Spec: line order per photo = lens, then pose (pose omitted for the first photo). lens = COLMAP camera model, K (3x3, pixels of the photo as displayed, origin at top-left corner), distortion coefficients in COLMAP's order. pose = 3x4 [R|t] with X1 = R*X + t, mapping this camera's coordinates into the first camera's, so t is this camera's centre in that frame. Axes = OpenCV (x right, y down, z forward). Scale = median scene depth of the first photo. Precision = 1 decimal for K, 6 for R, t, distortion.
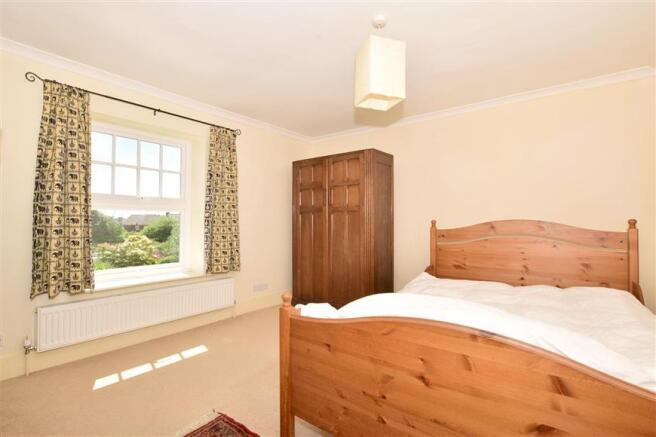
lens RADIAL K [[293.1, 0, 327.1], [0, 293.1, 219.0], [0, 0, 1]] dist [-0.001292, -0.000067]
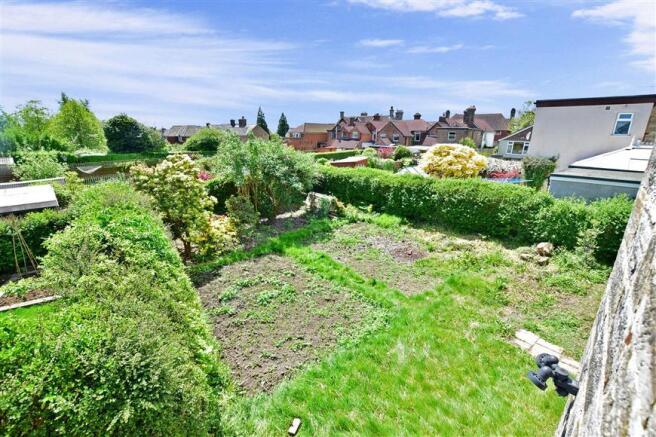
lens RADIAL K [[293.1, 0, 328.2], [0, 293.1, 217.1], [0, 0, 1]] dist [-0.001292, -0.000067]
pose [[0.992258, 0.030779, -0.120318, -0.121968], [0.005298, 0.957429, 0.288620, -0.003862], [0.124079, -0.287023, 0.949854, 0.212685]]
